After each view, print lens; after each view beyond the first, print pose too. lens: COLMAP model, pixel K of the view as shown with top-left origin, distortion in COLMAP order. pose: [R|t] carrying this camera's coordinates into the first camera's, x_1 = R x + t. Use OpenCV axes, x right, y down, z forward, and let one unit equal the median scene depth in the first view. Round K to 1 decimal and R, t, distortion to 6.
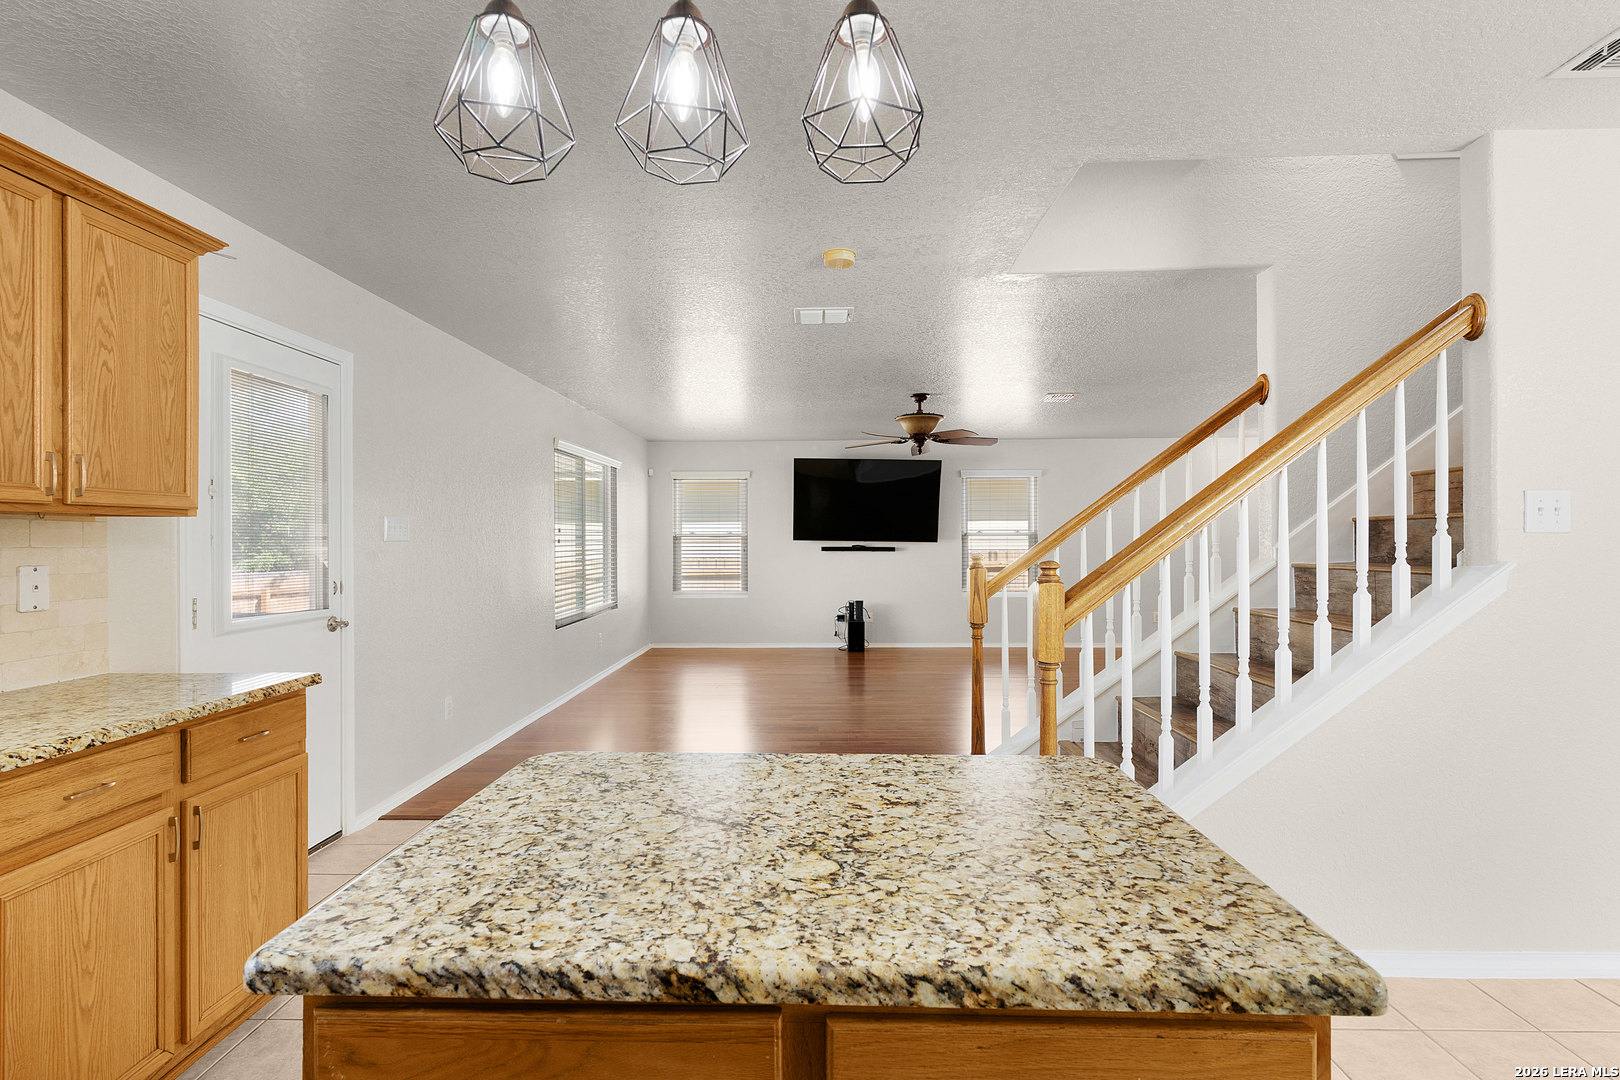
lens RADIAL K [[787.3, 0, 803.6], [0, 787.3, 538.6], [0, 0, 1]] dist [0.002783, -0.000485]
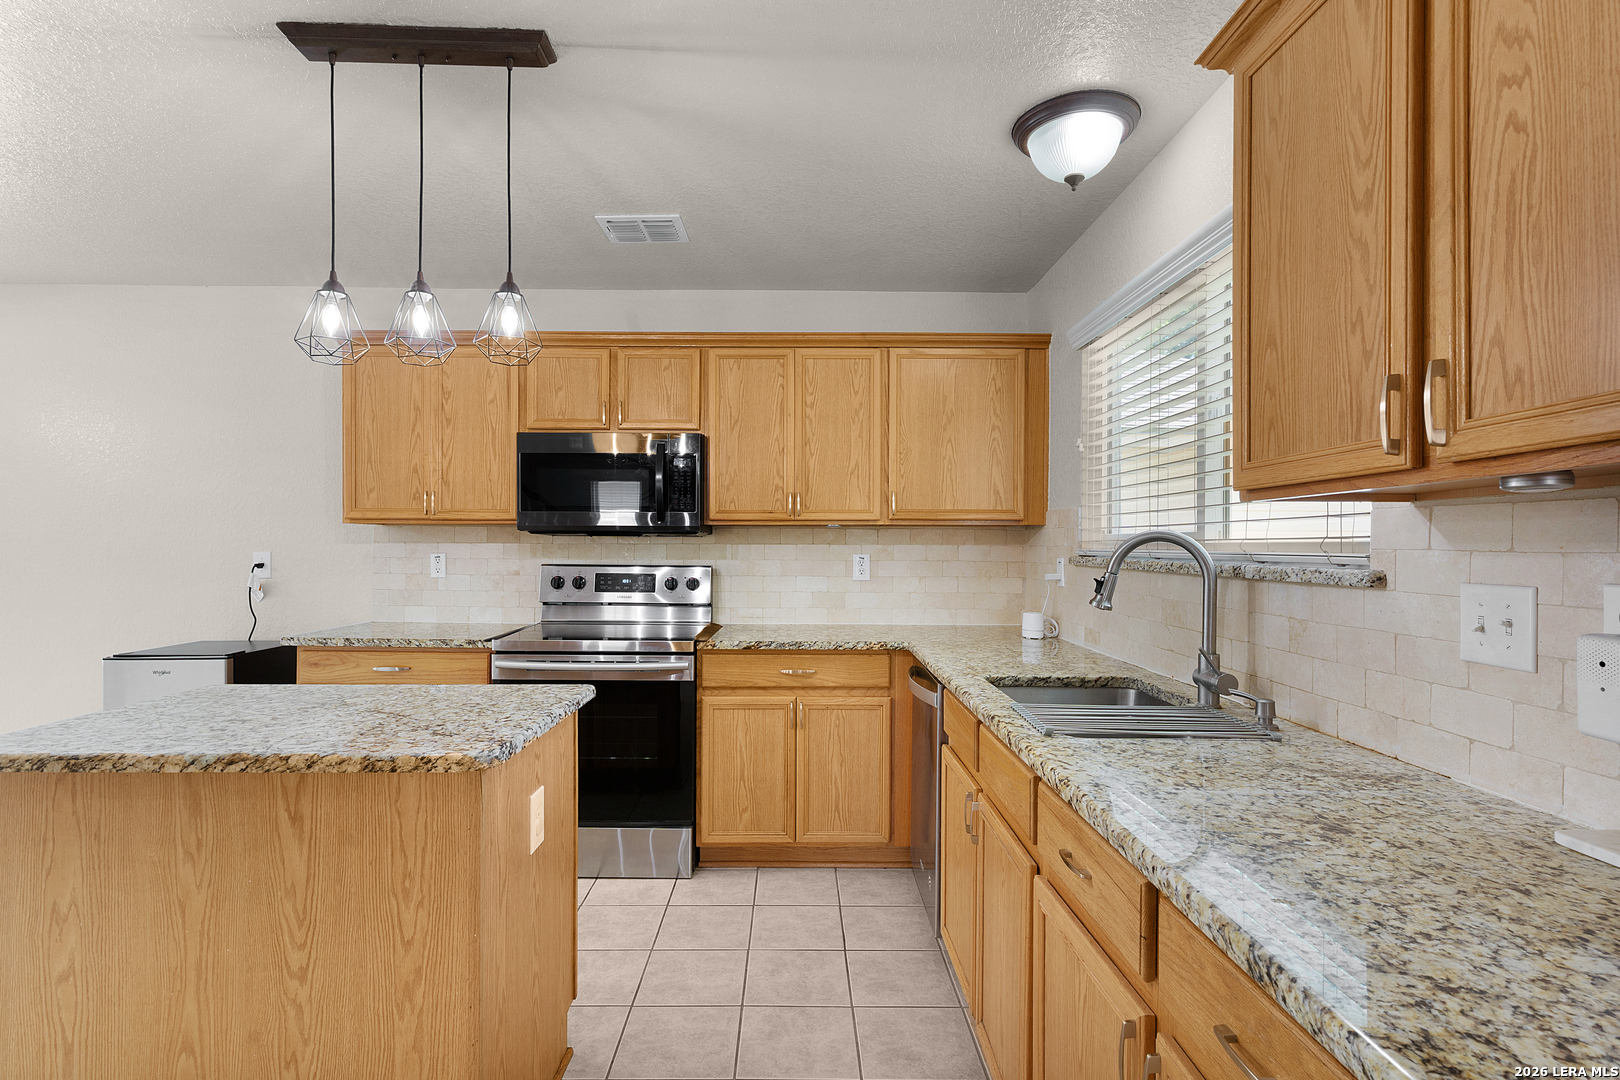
lens RADIAL K [[787.3, 0, 804.5], [0, 787.3, 547.8], [0, 0, 1]] dist [0.002783, -0.000485]
pose [[-0.999204, -0.004628, -0.039618, -0.149957], [-0.004521, 0.999986, -0.002786, 0.003629], [0.039630, -0.002605, -0.999211, 0.432070]]
